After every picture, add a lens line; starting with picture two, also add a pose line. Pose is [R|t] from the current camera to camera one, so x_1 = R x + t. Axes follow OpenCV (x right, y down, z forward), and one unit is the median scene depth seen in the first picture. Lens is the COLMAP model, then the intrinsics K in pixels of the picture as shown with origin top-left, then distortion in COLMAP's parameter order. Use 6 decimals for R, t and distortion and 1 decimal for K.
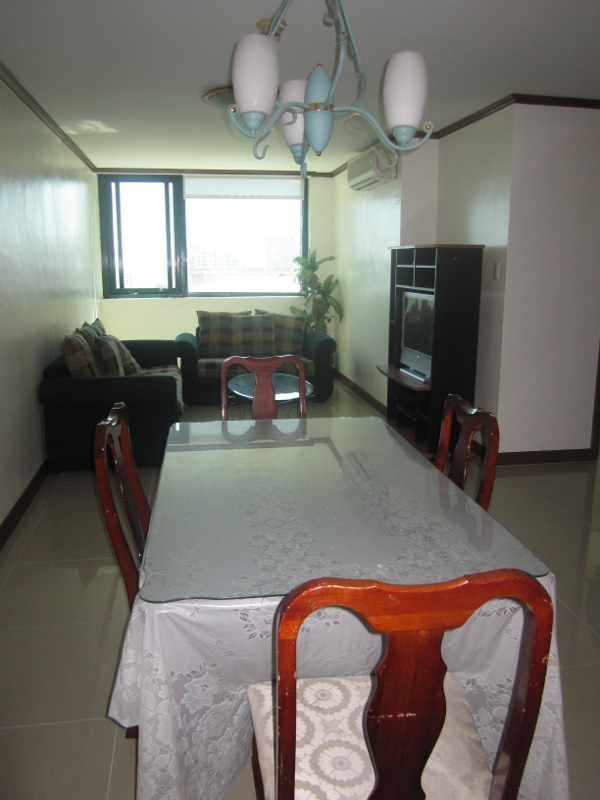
lens RADIAL K [[650.7, 0, 300.0], [0, 650.7, 400.0], [0, 0, 1]] dist [-0.068438, -0.001421]
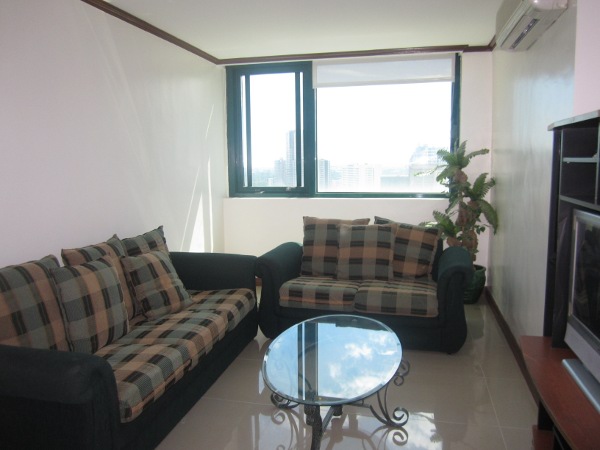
lens RADIAL K [[488.0, 0, 300.0], [0, 488.0, 225.0], [0, 0, 1]] dist [-0.068438, -0.001421]
pose [[0.919277, 0.037314, -0.391839, 0.073645], [-0.067108, 0.995779, -0.062613, -0.079876], [0.387849, 0.083854, 0.917901, 0.391021]]
